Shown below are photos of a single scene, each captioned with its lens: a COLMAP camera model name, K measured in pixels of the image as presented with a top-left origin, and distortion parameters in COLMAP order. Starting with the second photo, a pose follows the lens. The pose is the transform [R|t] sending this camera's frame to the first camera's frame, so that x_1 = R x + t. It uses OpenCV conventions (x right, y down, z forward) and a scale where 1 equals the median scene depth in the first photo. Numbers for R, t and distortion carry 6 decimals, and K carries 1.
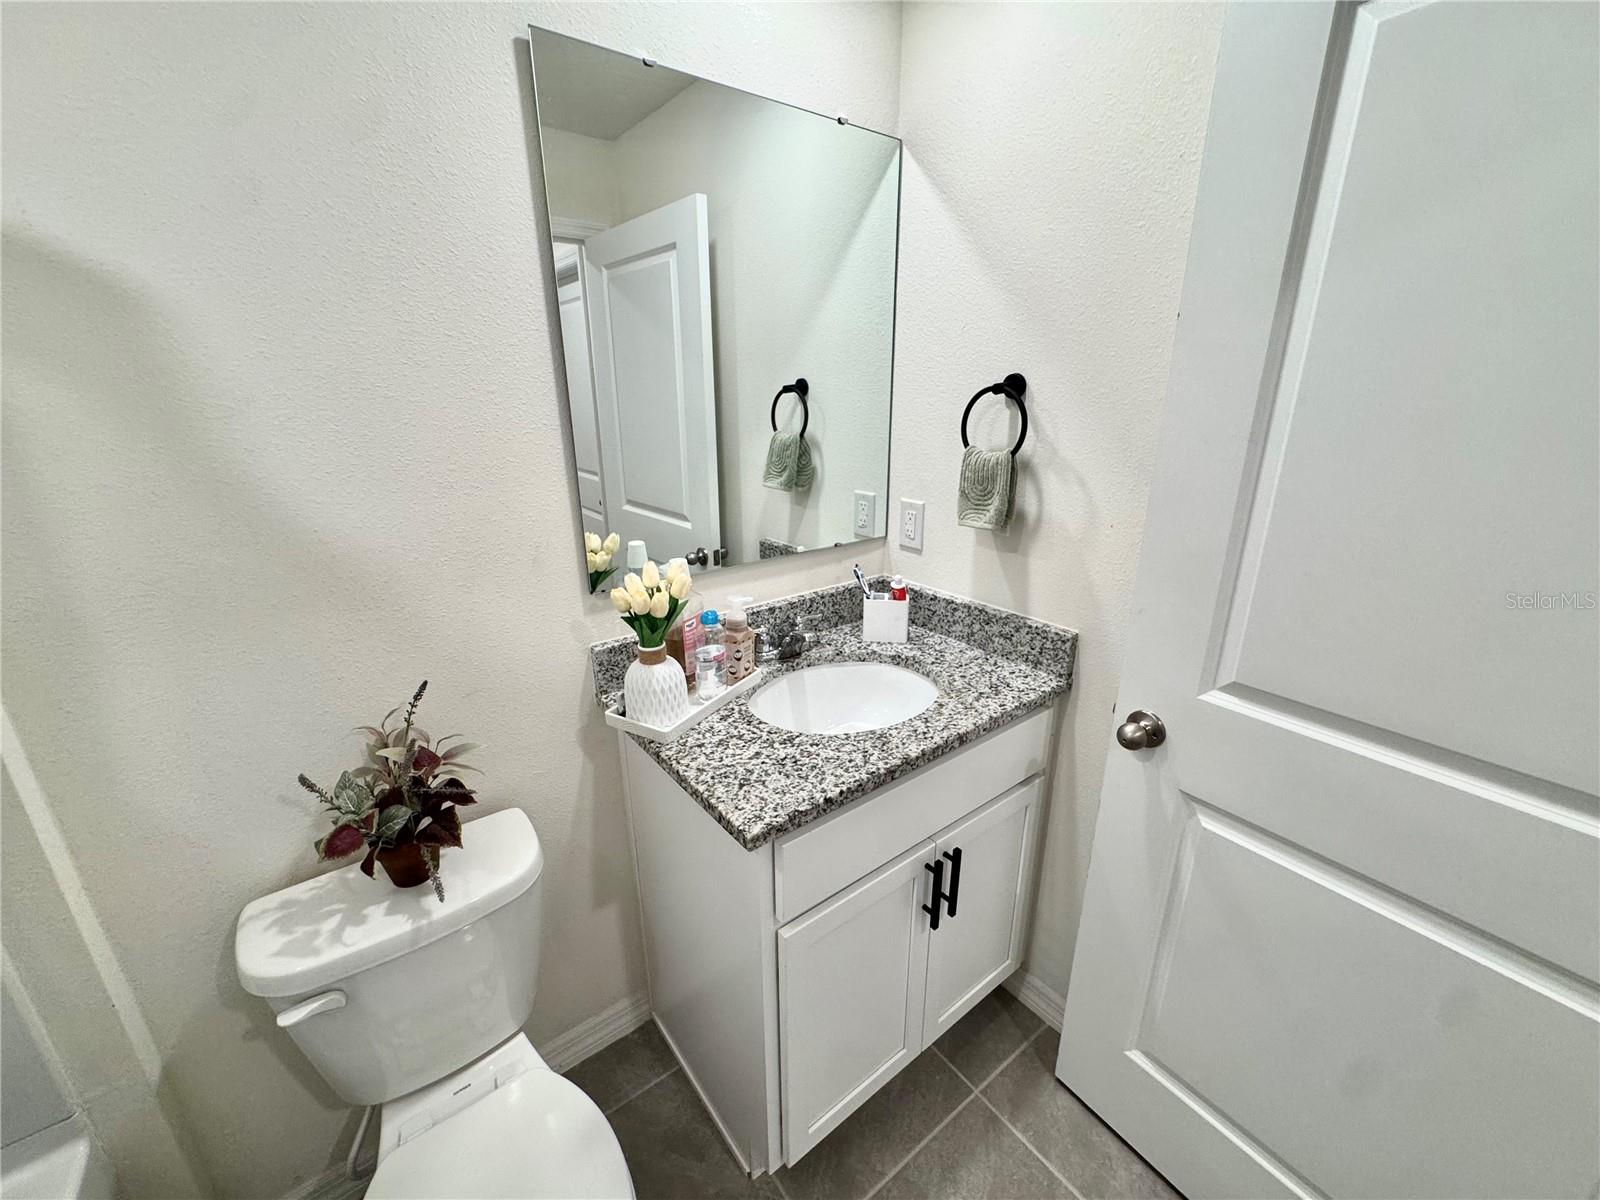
lens RADIAL K [[643.5, 0, 790.6], [0, 643.5, 604.6], [0, 0, 1]] dist [-0.003534, 0.000206]
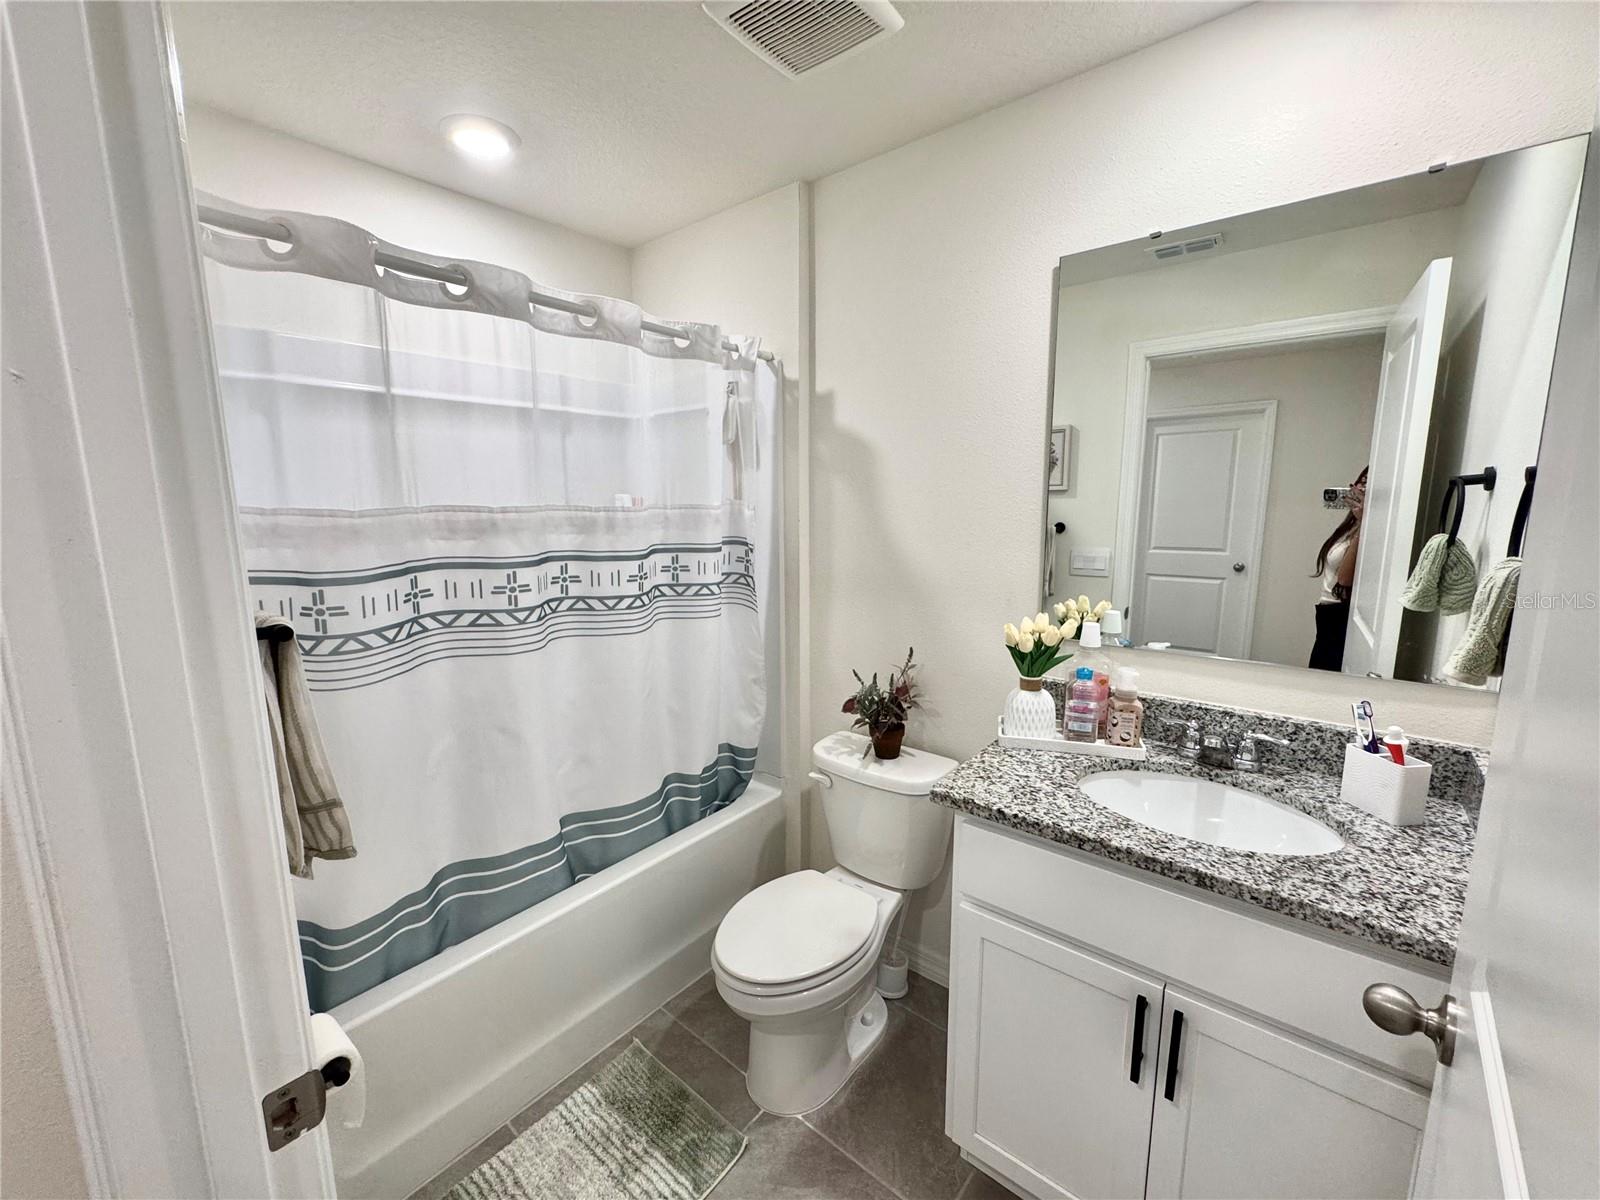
lens RADIAL K [[643.5, 0, 803.2], [0, 643.5, 615.4], [0, 0, 1]] dist [-0.003534, 0.000206]
pose [[0.219724, 0.169281, -0.960763, 0.897608], [-0.306162, 0.947041, 0.096845, -0.037497], [0.926276, 0.272870, 0.259915, 0.212428]]
